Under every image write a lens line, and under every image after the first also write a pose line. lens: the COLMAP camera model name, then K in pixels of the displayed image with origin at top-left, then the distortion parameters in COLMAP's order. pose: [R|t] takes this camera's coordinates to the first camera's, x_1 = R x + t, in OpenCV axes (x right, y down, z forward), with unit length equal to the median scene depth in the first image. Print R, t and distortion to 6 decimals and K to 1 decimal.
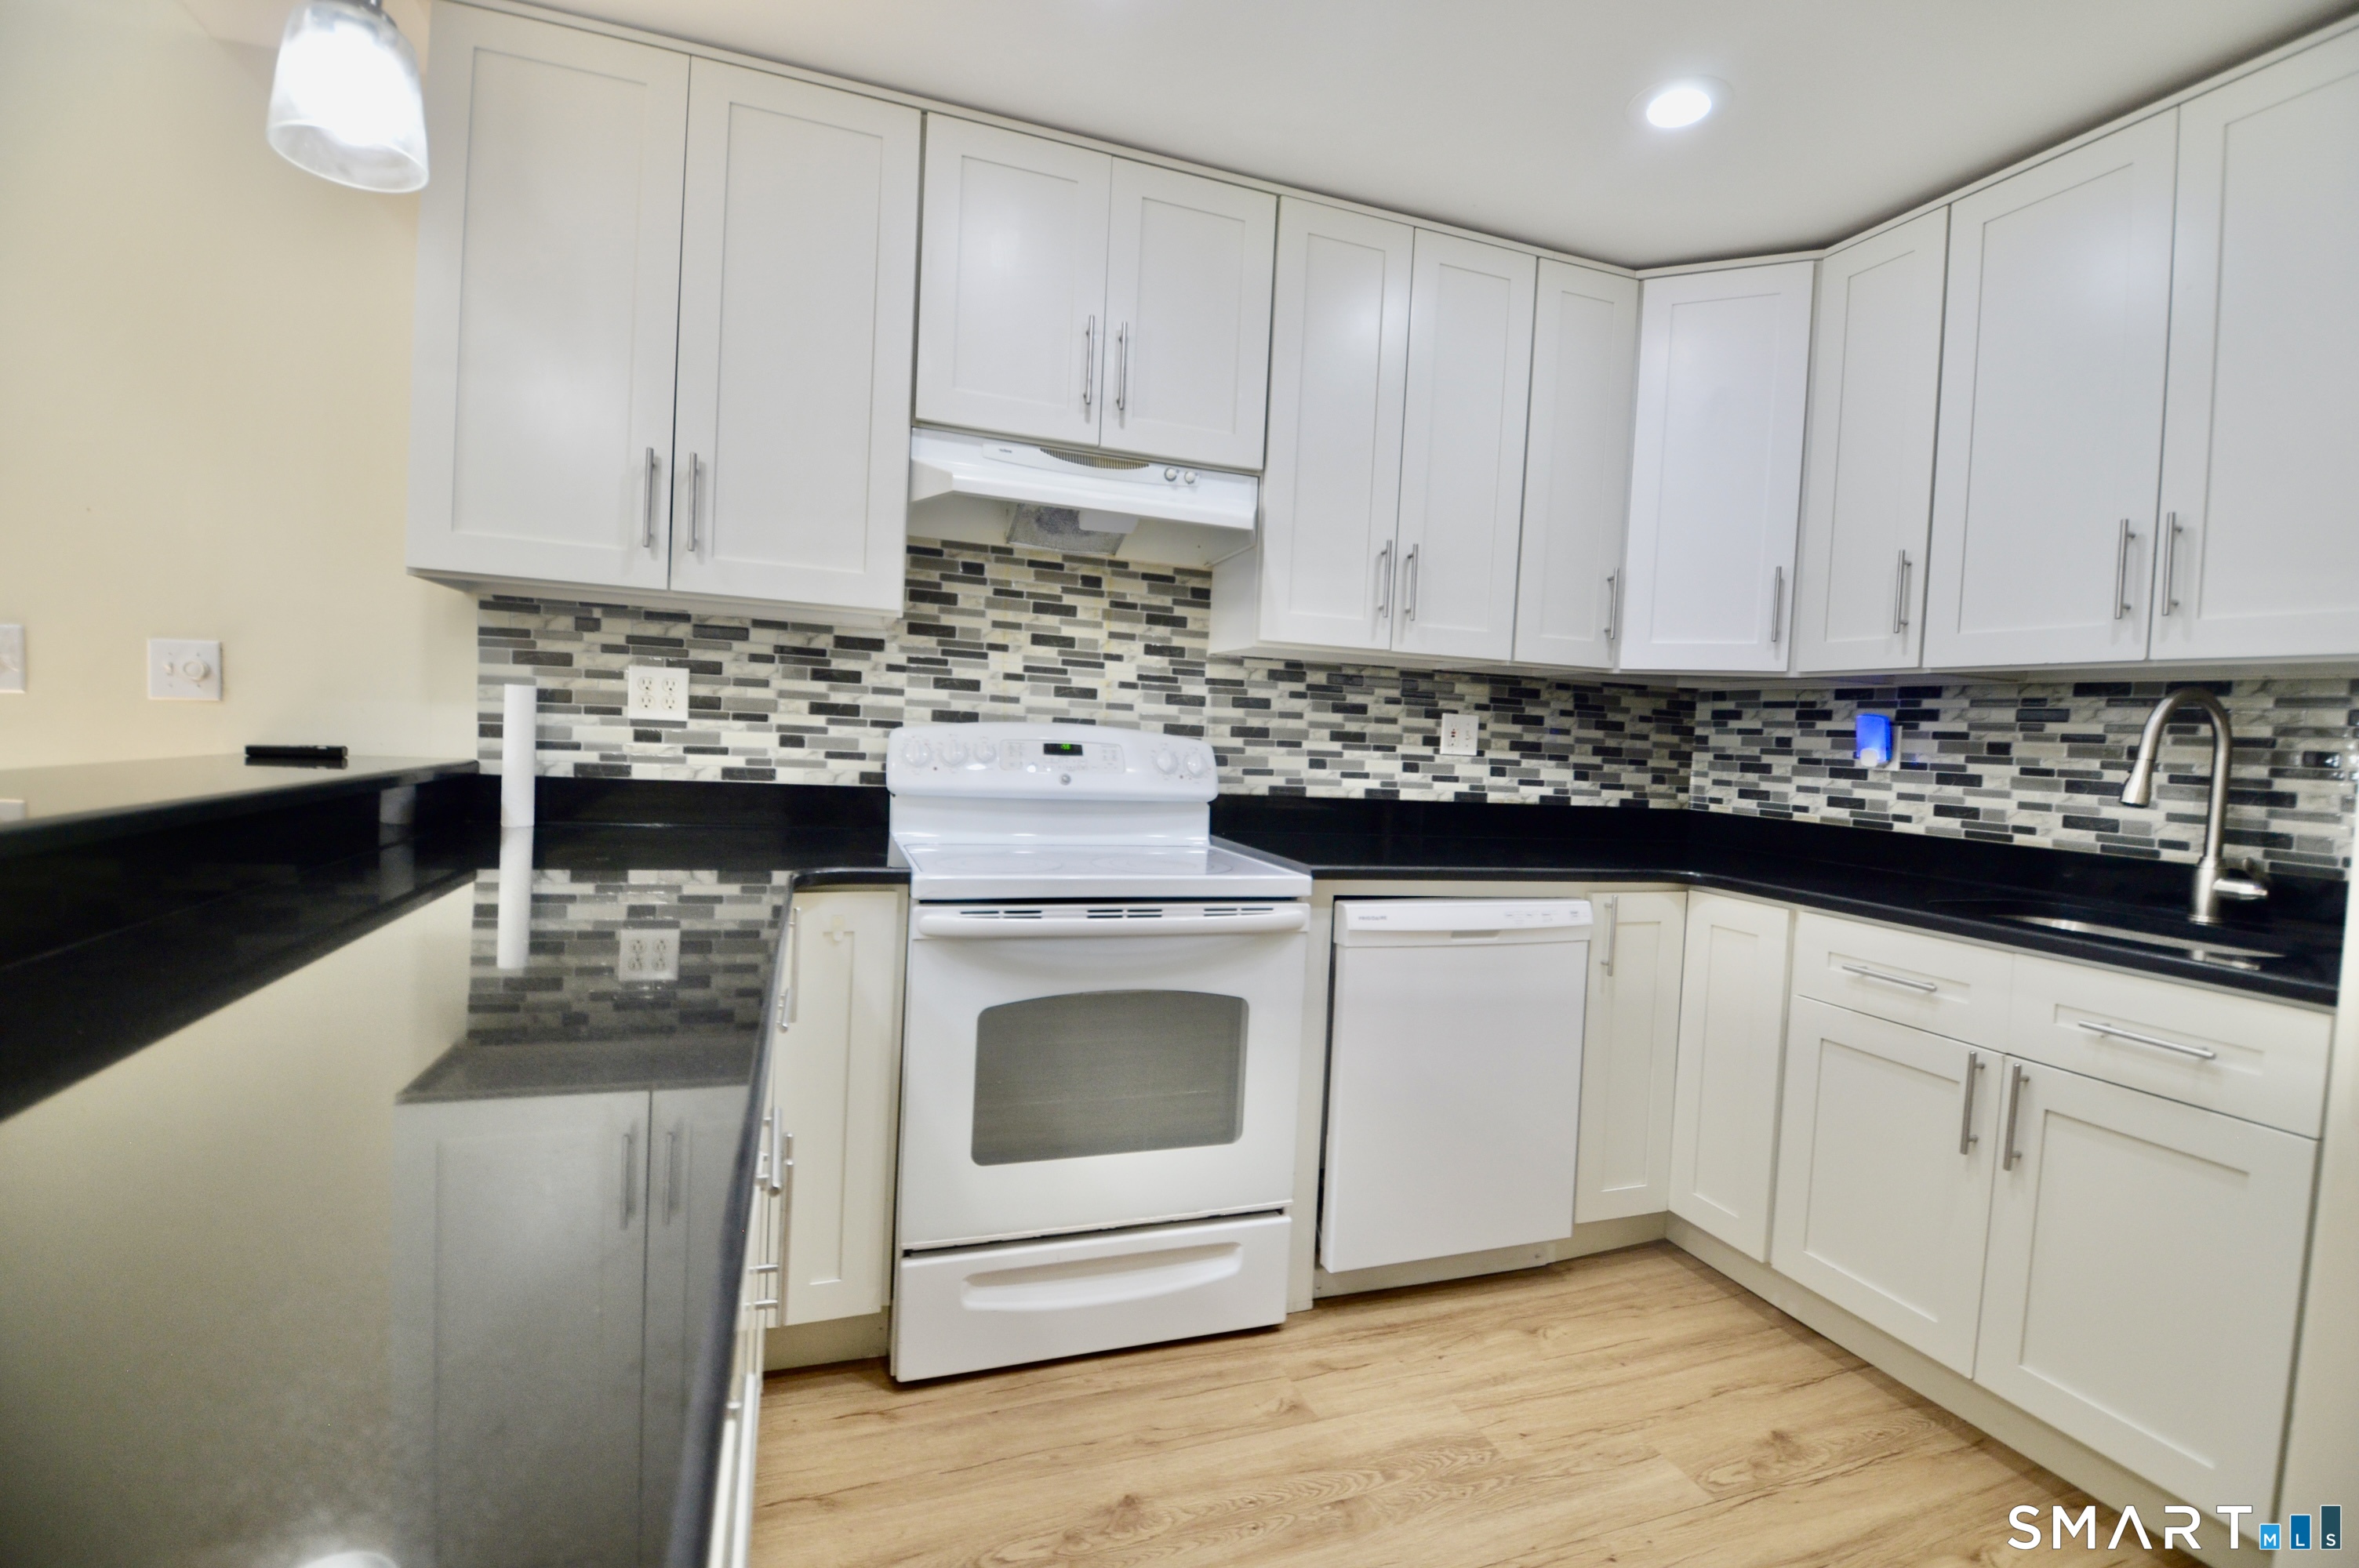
lens RADIAL K [[1057.5, 0, 1191.6], [0, 1057.5, 776.3], [0, 0, 1]] dist [0.005199, -0.017986]
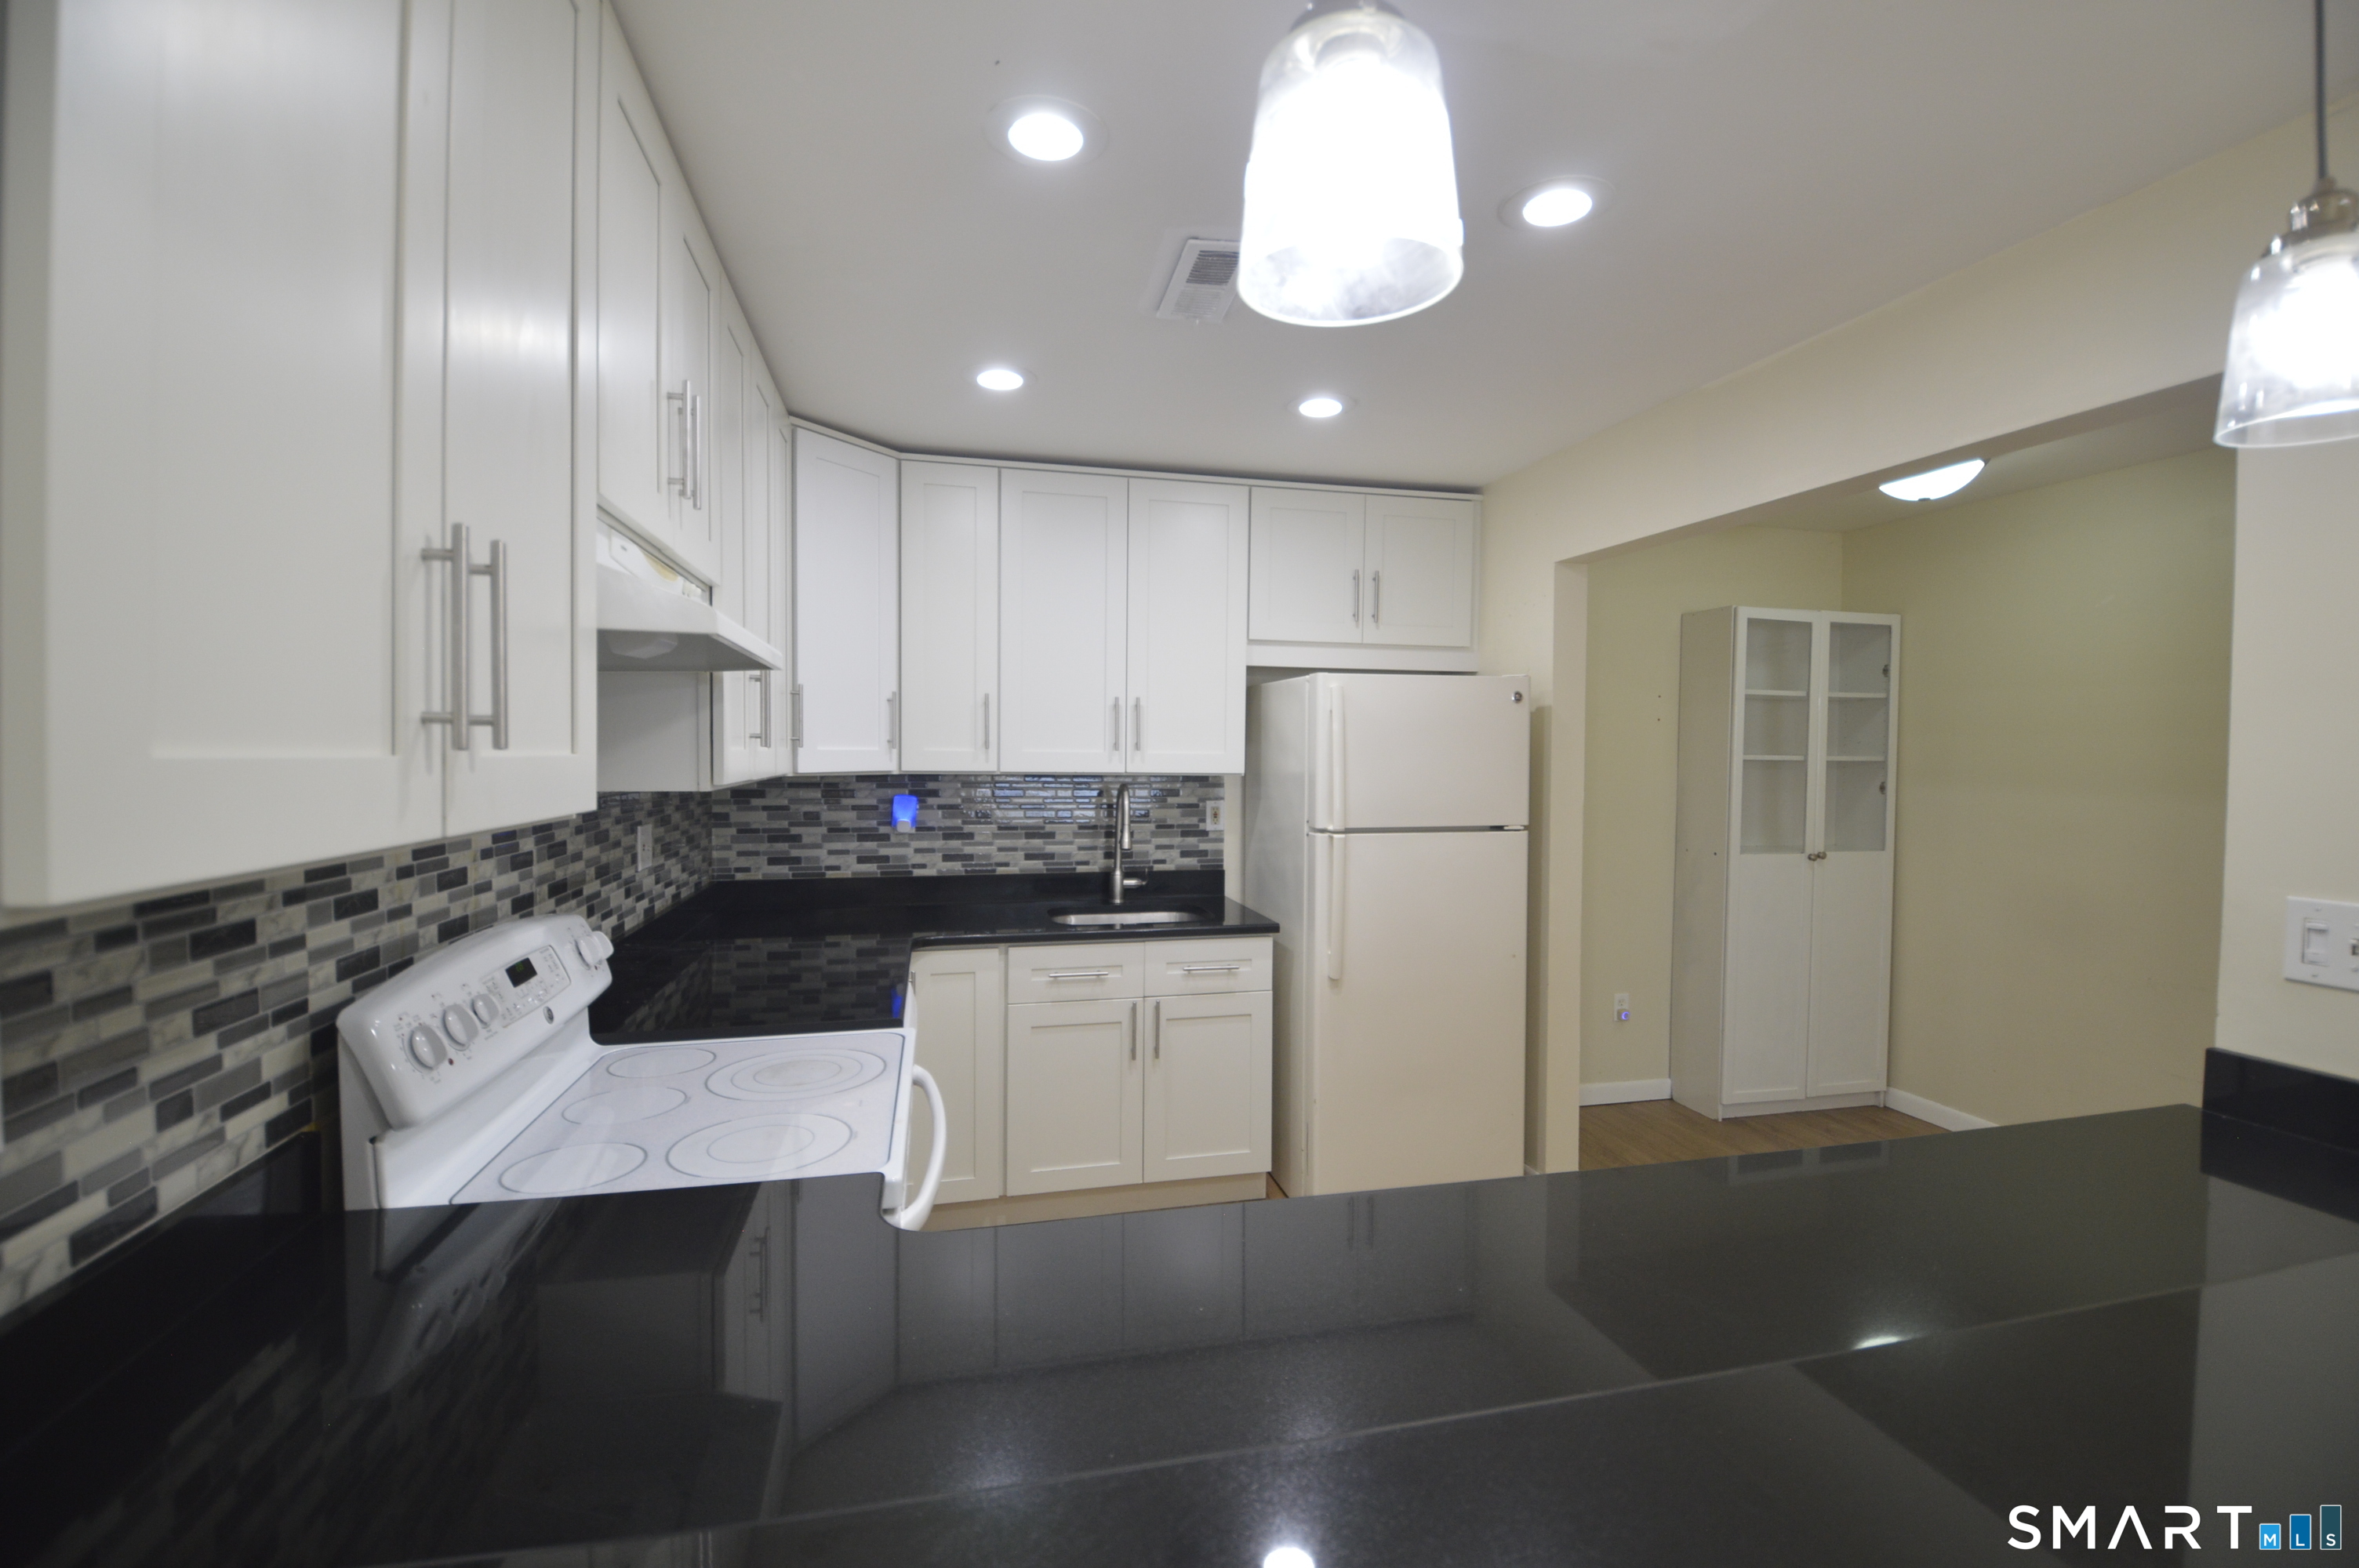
lens RADIAL K [[1053.1, 0, 1188.0], [0, 1053.1, 775.5], [0, 0, 1]] dist [0.017842, -0.027162]
pose [[0.100380, -0.074799, 0.992133, -0.753064], [0.038522, 0.996715, 0.071247, -0.185118], [-0.994203, 0.031067, 0.102932, 0.544573]]
